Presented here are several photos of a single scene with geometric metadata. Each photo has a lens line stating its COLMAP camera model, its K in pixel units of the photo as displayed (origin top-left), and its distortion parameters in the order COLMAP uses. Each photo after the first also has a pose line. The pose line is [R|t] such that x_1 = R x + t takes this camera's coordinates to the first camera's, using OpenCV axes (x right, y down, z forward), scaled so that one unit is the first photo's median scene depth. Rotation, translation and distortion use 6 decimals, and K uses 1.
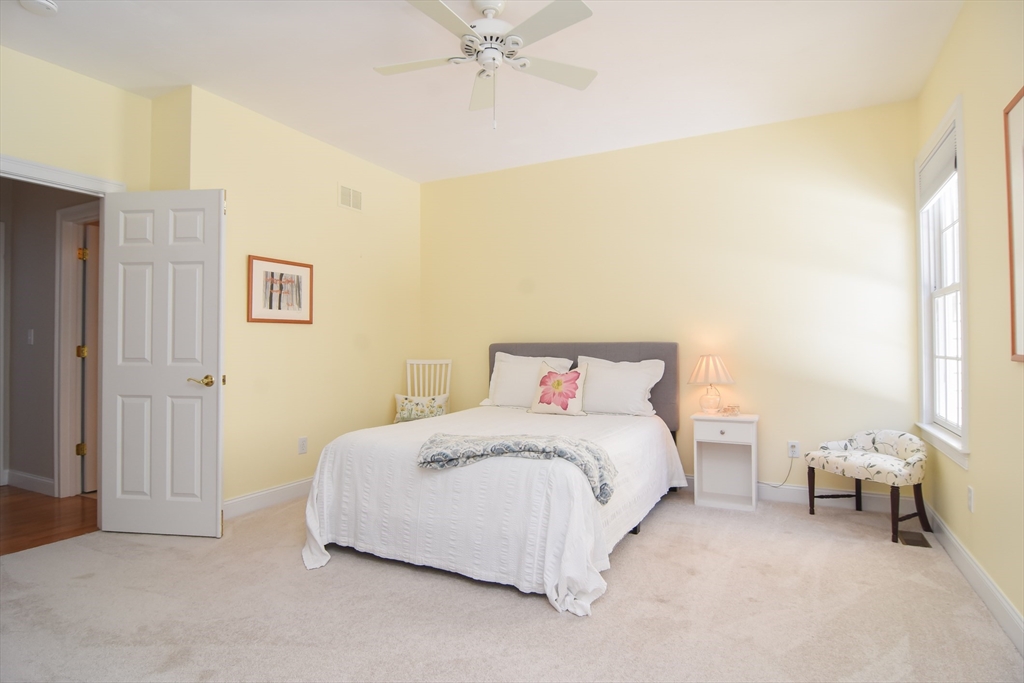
lens RADIAL K [[546.0, 0, 512.0], [0, 546.0, 338.6], [0, 0, 1]] dist [-0.008968, -0.008376]
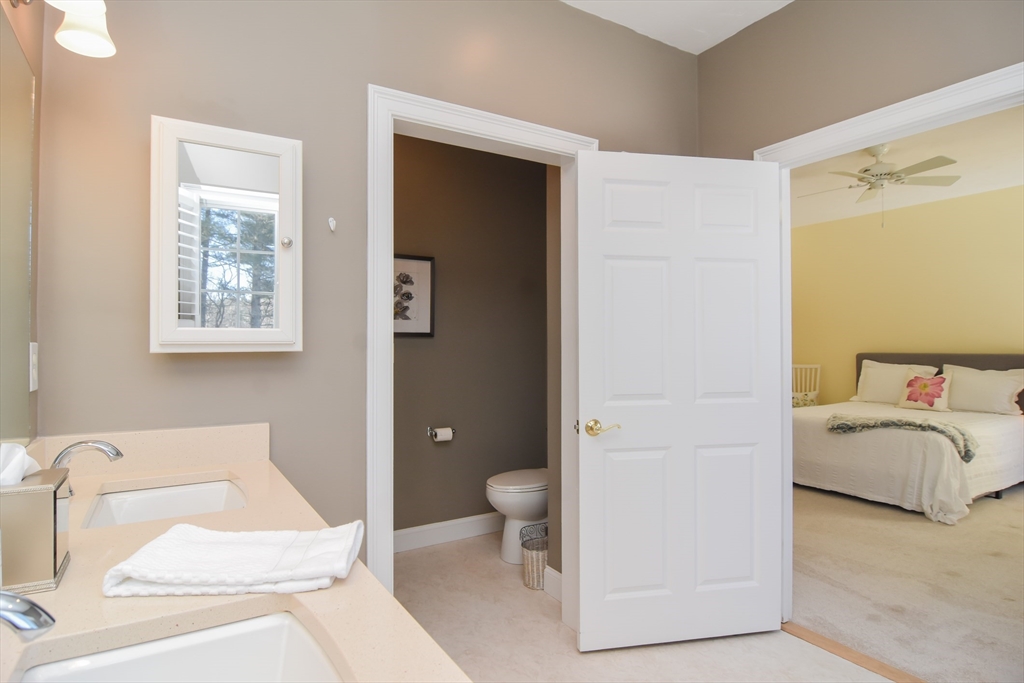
lens RADIAL K [[546.0, 0, 512.0], [0, 546.0, 338.6], [0, 0, 1]] dist [-0.008968, -0.008376]
pose [[0.856853, -0.002760, -0.515554, -0.135198], [0.003757, 0.999993, 0.000890, -0.050510], [0.515548, -0.002700, 0.856857, -0.887652]]
